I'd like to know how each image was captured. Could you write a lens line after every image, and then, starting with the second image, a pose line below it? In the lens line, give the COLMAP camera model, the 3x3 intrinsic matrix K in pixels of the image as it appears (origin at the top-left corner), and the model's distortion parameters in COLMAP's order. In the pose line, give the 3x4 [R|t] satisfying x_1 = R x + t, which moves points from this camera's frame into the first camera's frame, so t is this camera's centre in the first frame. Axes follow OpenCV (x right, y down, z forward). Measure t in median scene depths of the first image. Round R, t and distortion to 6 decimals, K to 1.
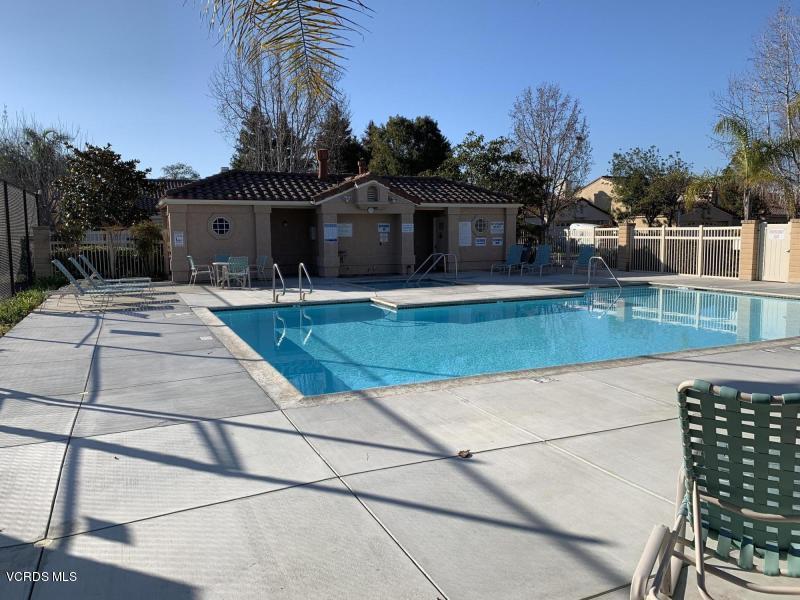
lens RADIAL K [[610.3, 0, 400.0], [0, 610.3, 300.0], [0, 0, 1]] dist [-0.001614, -0.003280]
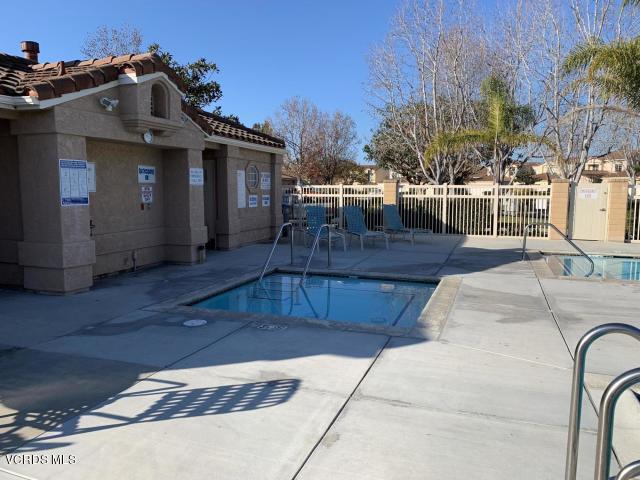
lens RADIAL K [[488.3, 0, 320.0], [0, 488.3, 240.0], [0, 0, 1]] dist [-0.001614, -0.003280]
pose [[0.687752, -0.062657, 0.723237, -0.225367], [0.067461, 0.997473, 0.022264, -0.064524], [-0.722804, 0.033478, 0.690241, 0.624213]]
